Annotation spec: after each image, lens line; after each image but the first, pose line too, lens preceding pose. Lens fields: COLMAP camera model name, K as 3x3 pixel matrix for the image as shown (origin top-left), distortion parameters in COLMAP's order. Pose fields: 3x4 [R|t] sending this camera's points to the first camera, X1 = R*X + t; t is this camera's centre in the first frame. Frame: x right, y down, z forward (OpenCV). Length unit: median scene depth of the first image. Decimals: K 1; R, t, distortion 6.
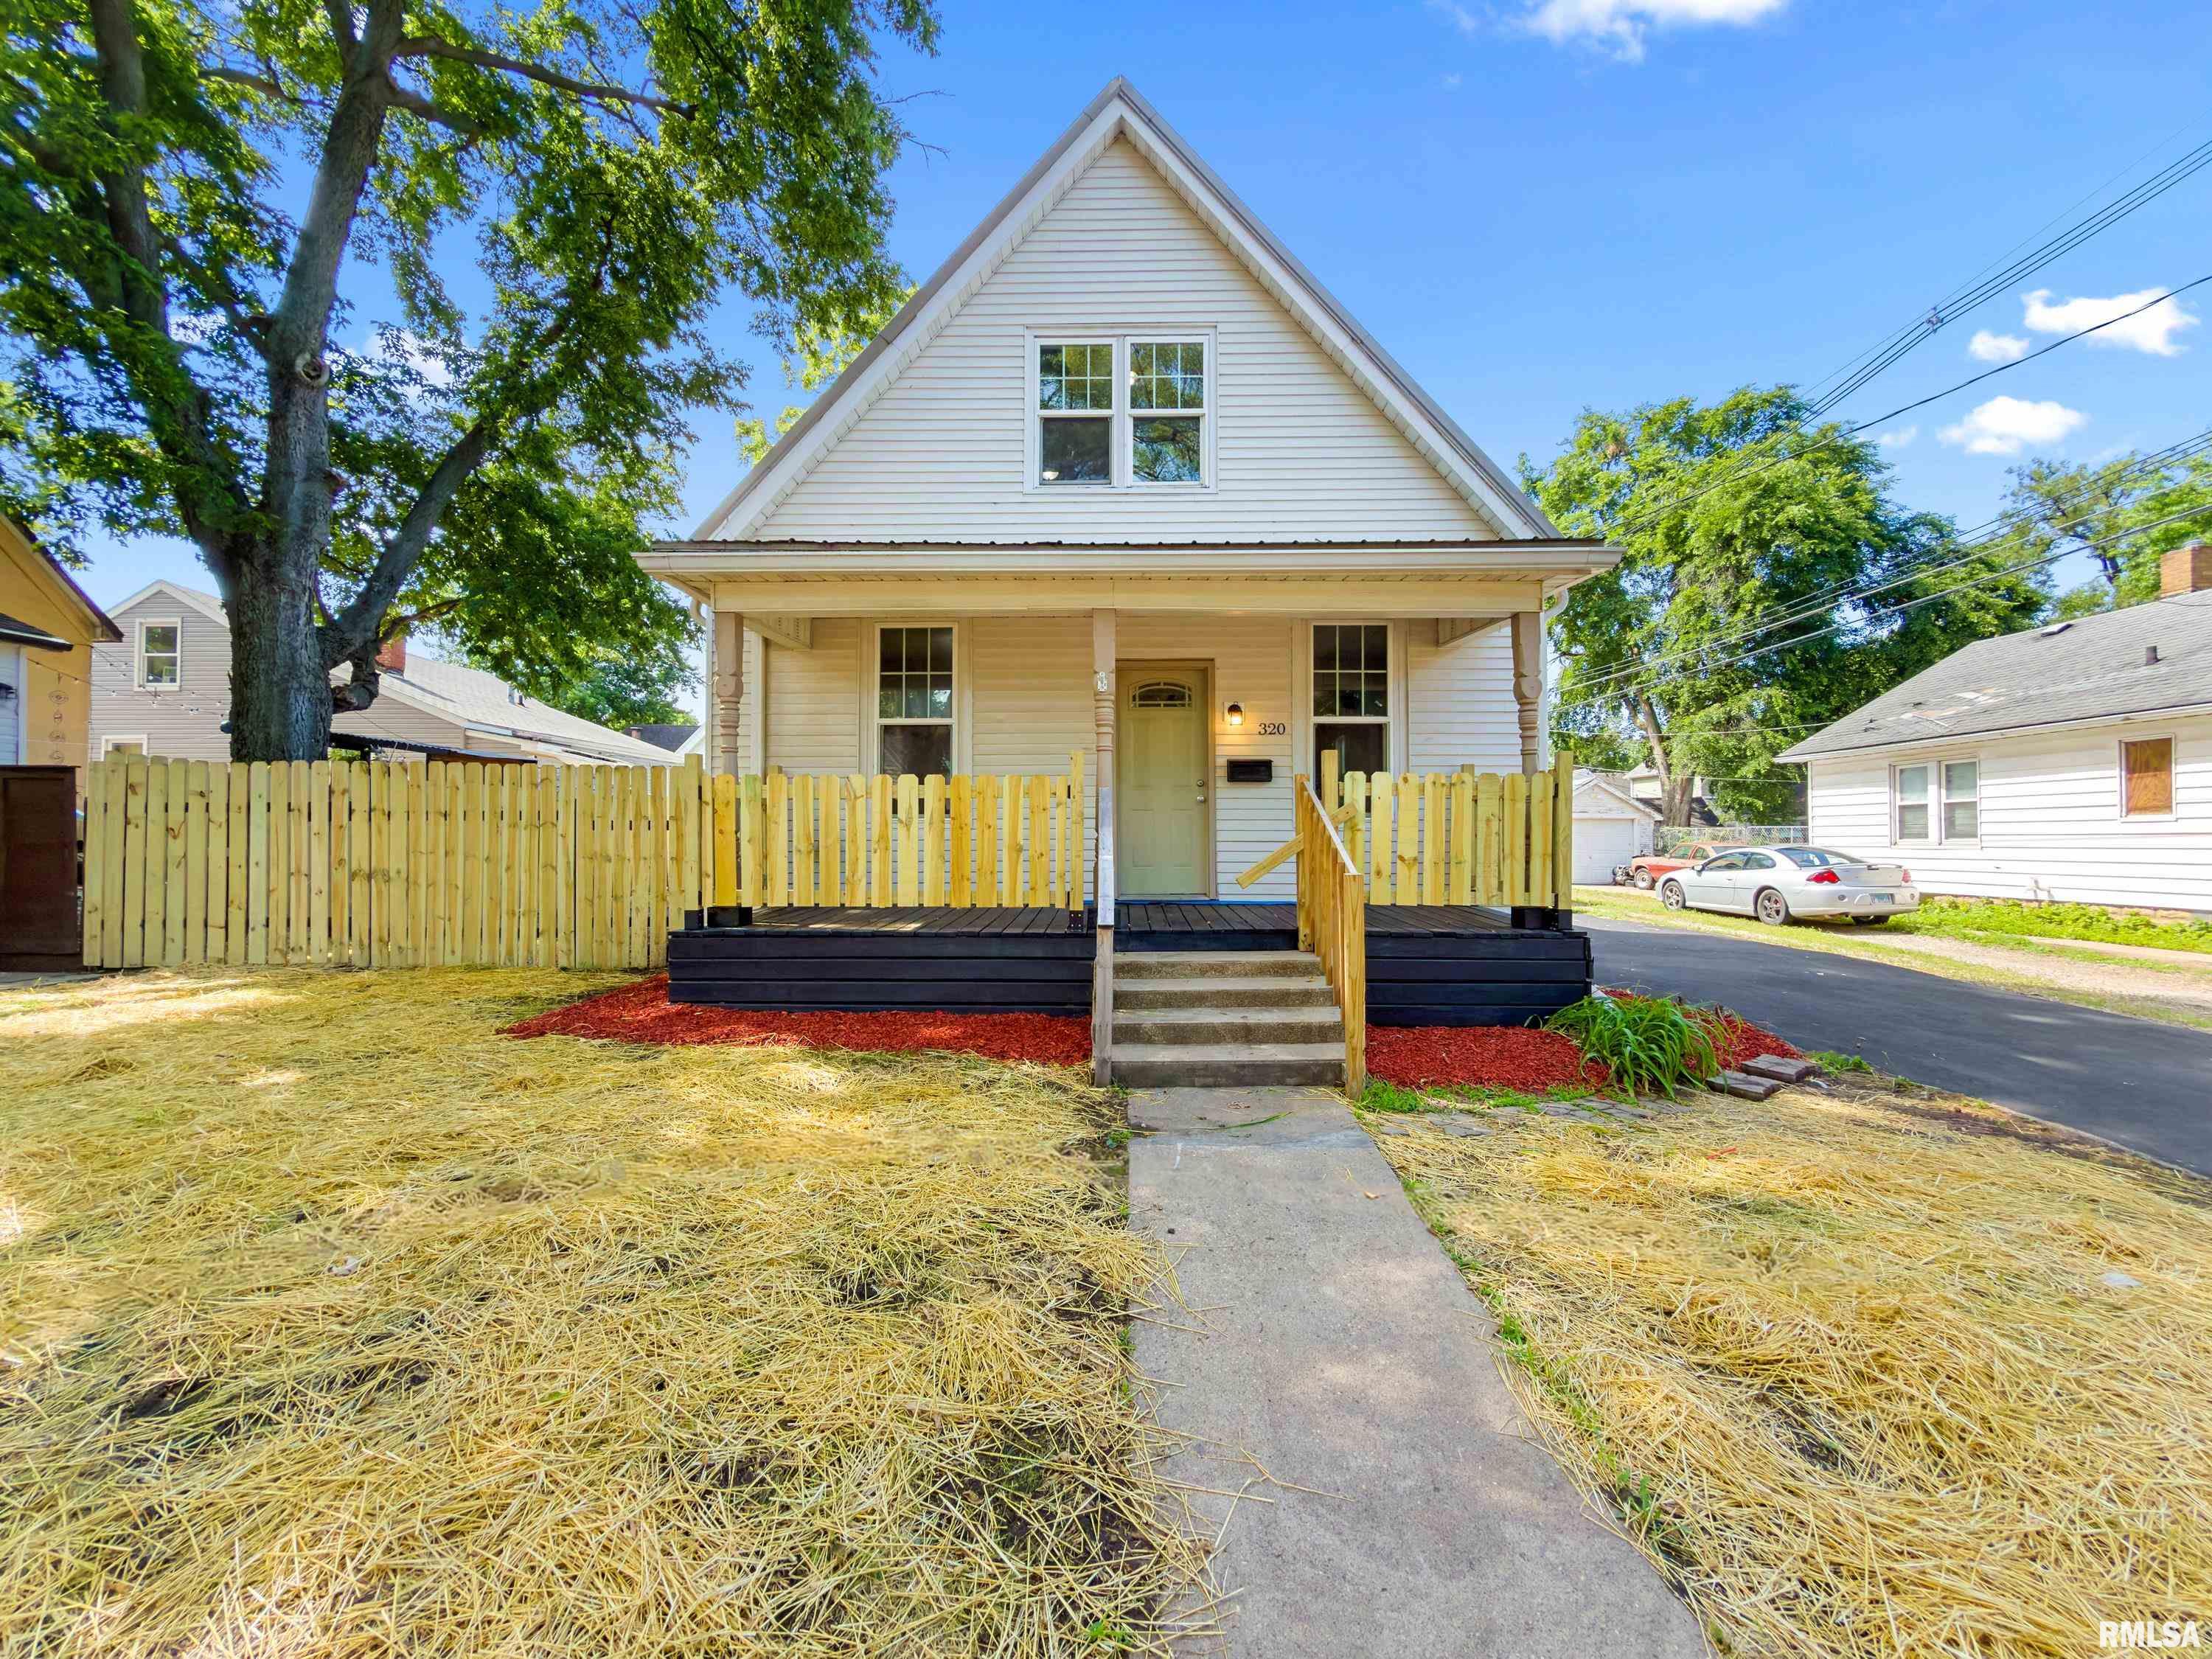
lens RADIAL K [[882.8, 0, 1102.5], [0, 882.8, 827.9], [0, 0, 1]] dist [-0.000952, -0.000256]
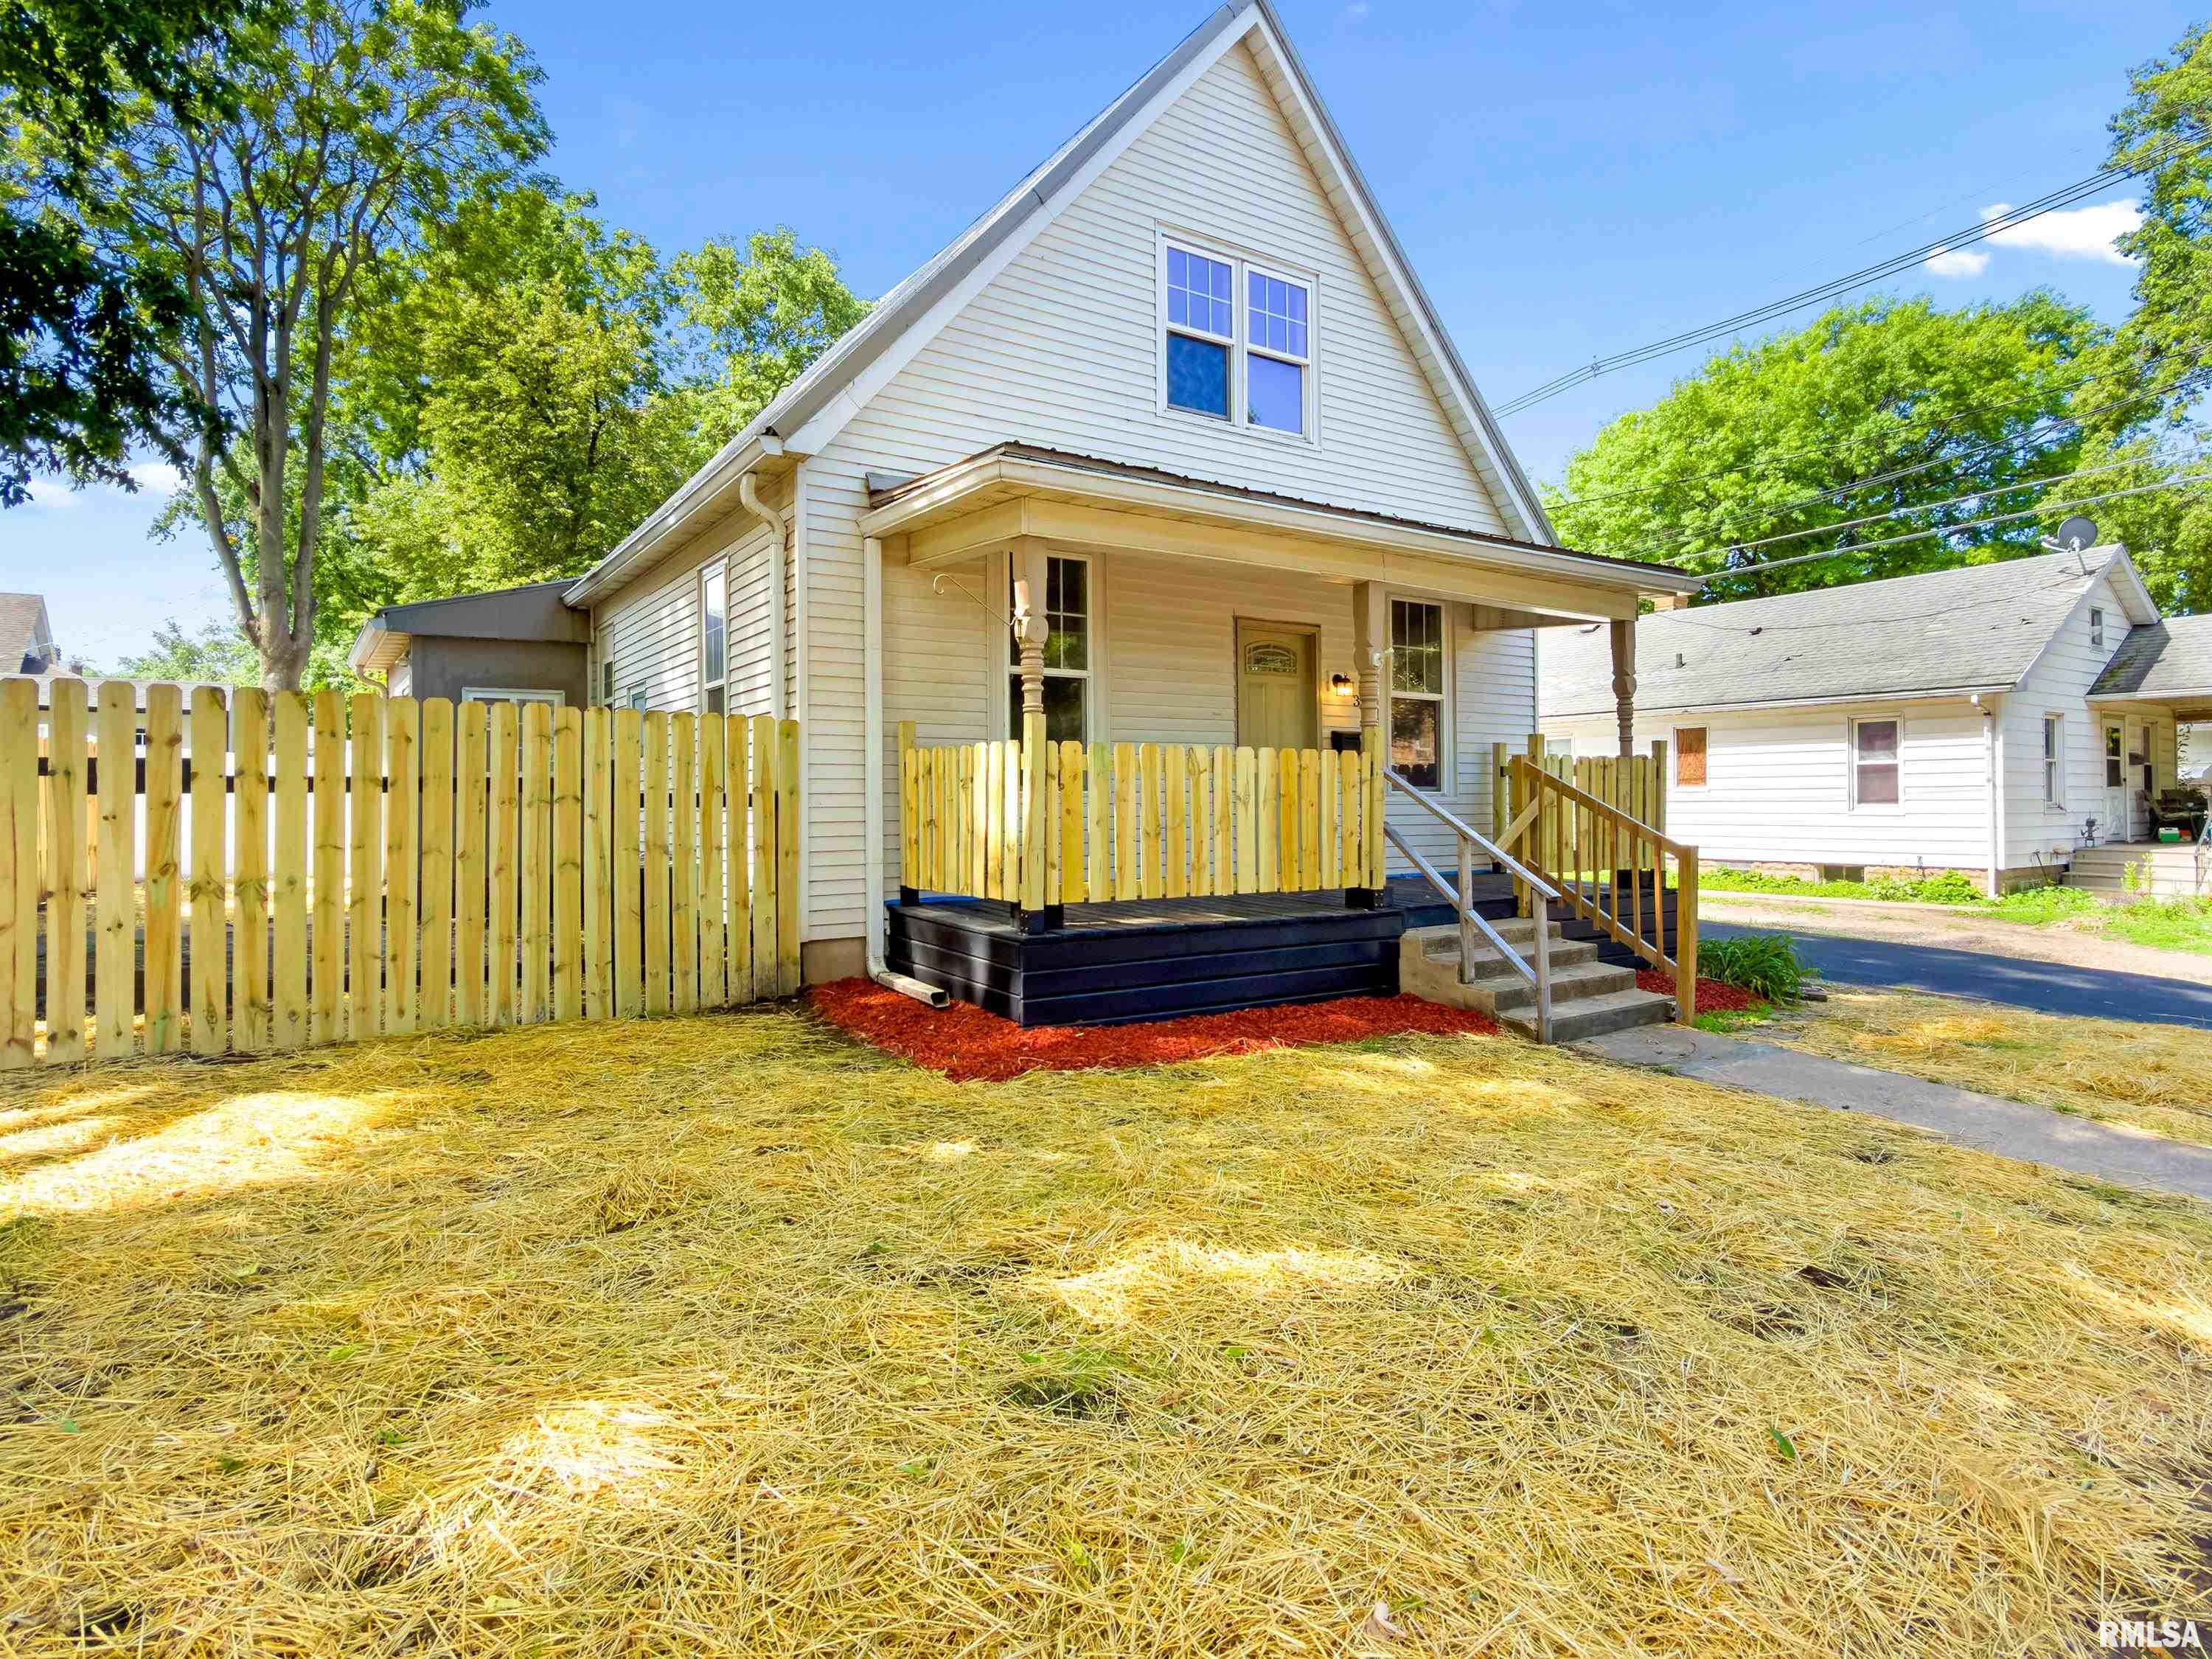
lens RADIAL K [[1196.2, 0, 1108.3], [0, 1196.2, 810.1], [0, 0, 1]] dist [-0.003502, 0.001766]
pose [[0.826168, -0.006665, 0.563384, -0.789605], [-0.004490, 0.999820, 0.018412, -0.014218], [-0.563405, -0.017741, 0.825990, 0.053164]]
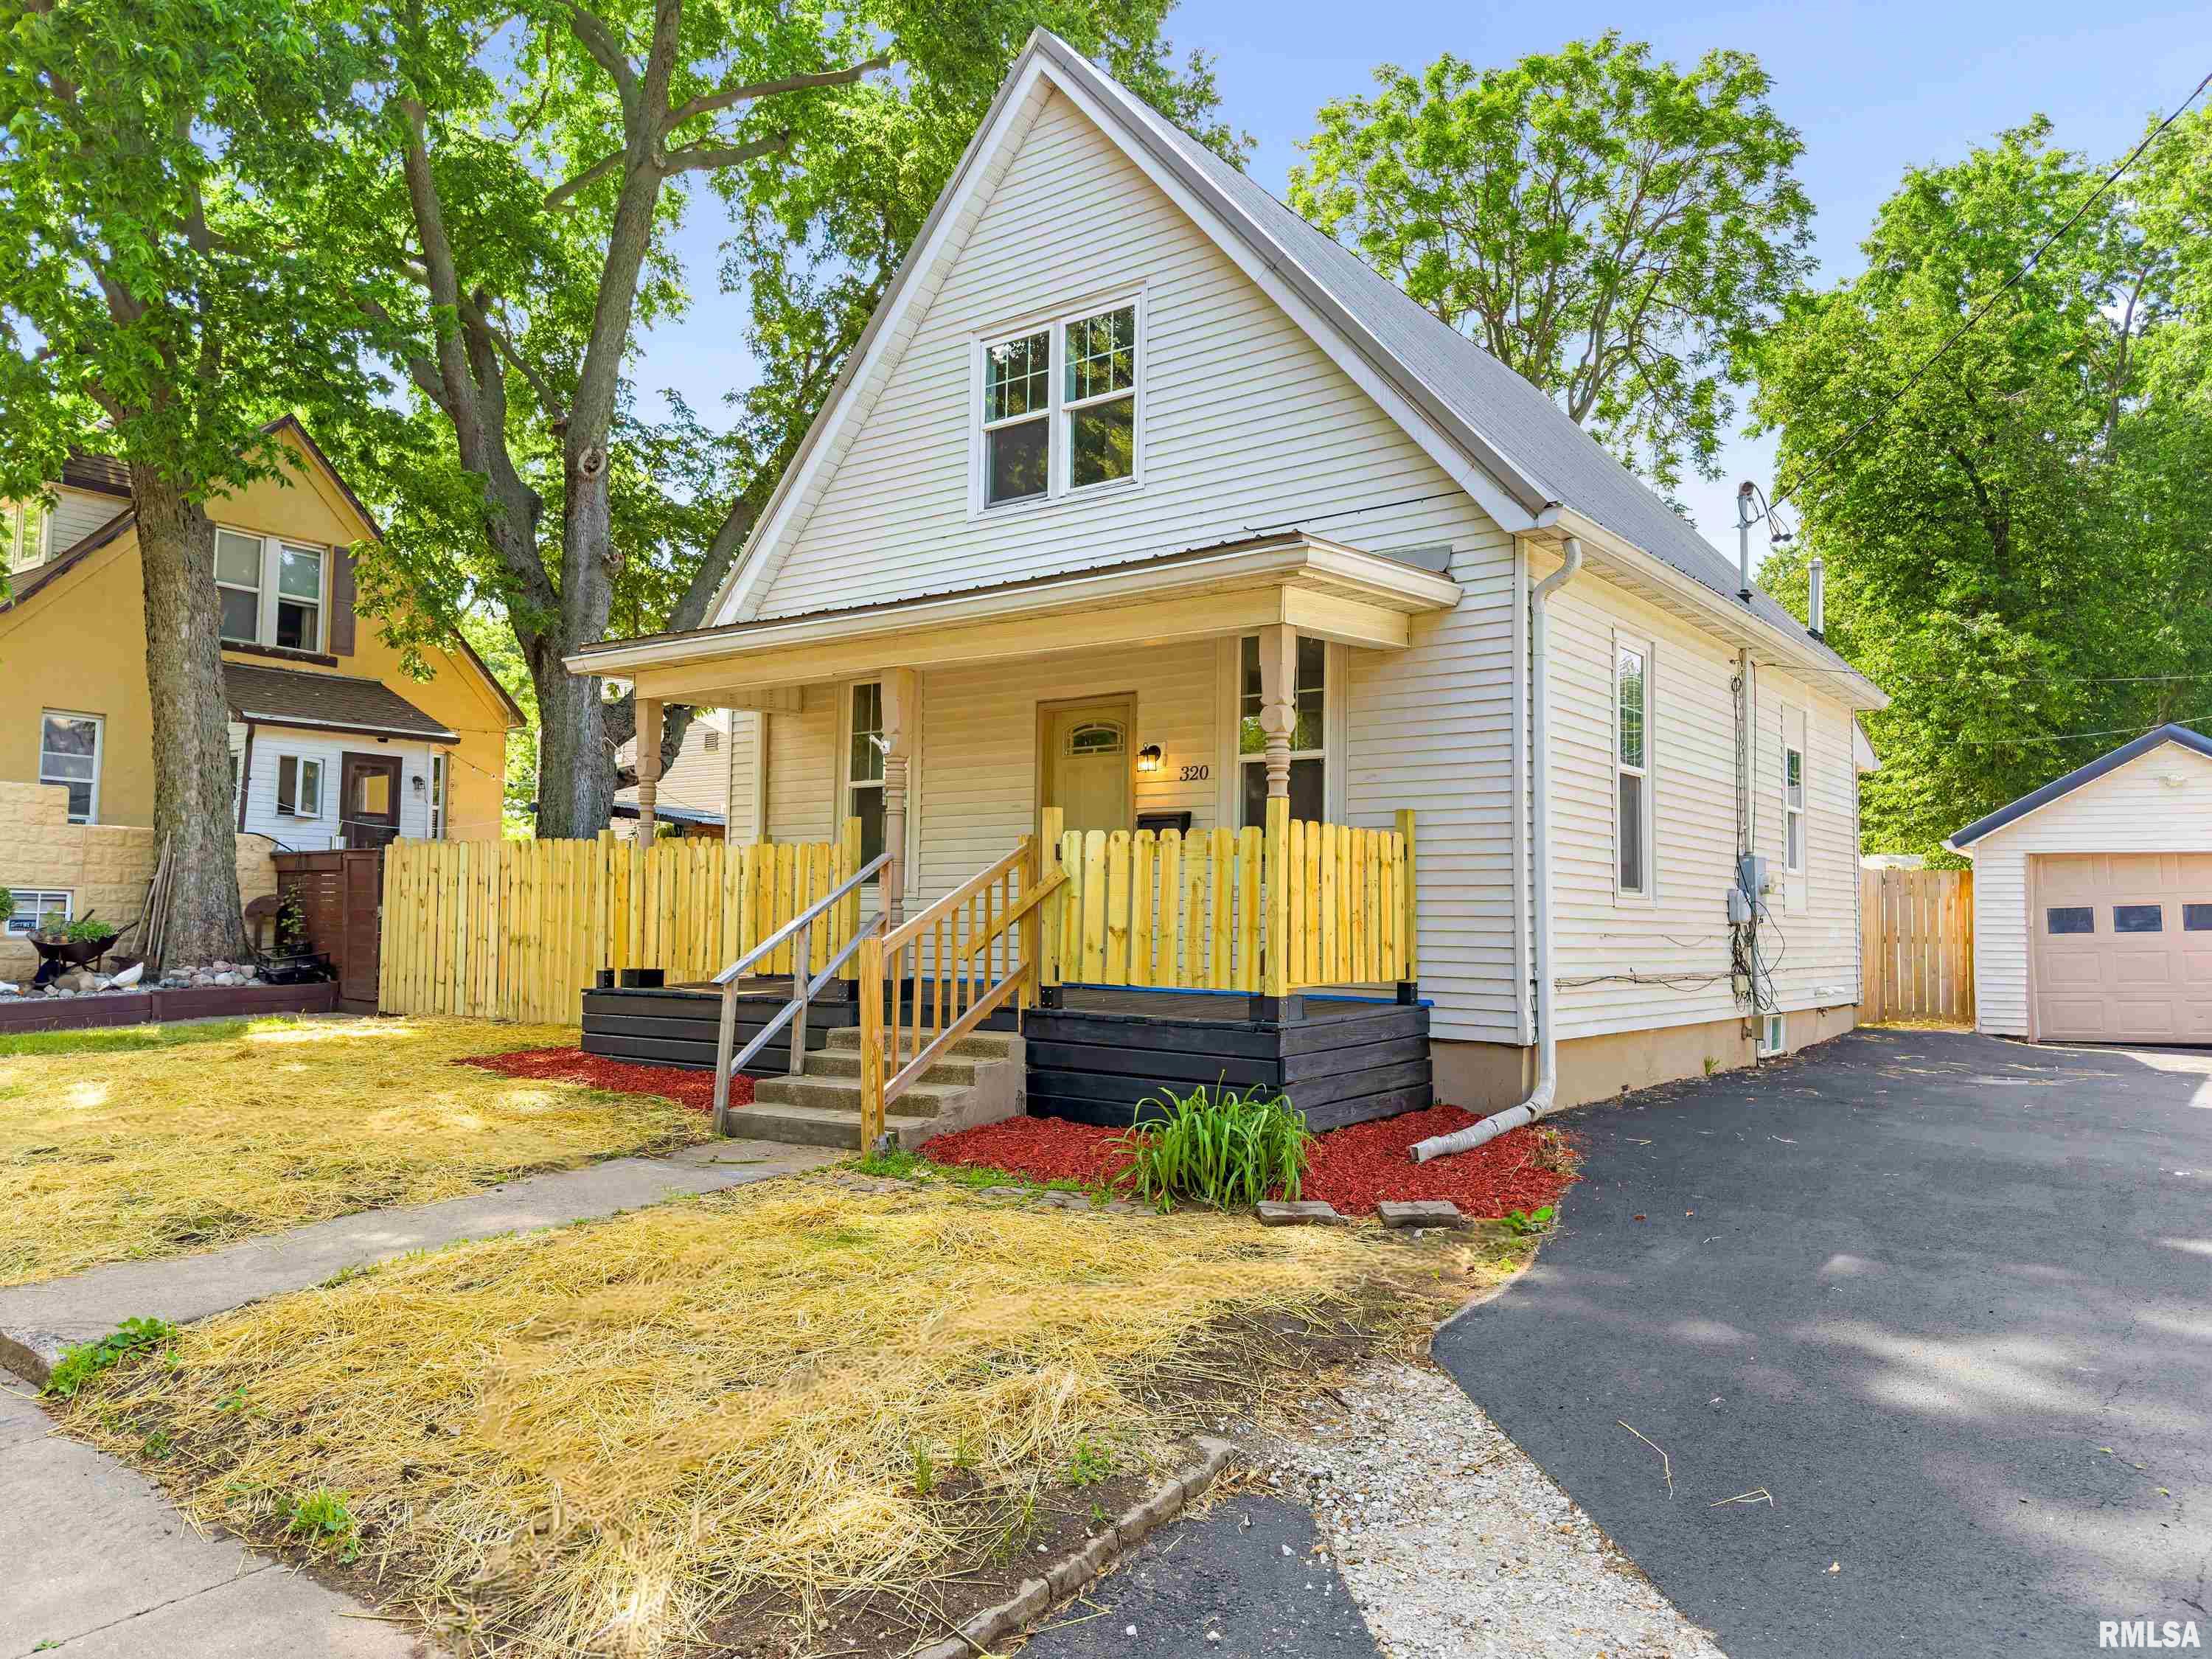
lens RADIAL K [[1555.0, 0, 1107.4], [0, 1555.0, 850.3], [0, 0, 1]] dist [0.092945, -0.000743]
pose [[0.803717, -0.019738, -0.594684, 0.955522], [-0.001991, 0.999355, -0.035859, 0.008390], [0.595009, 0.030005, 0.803159, -0.173396]]
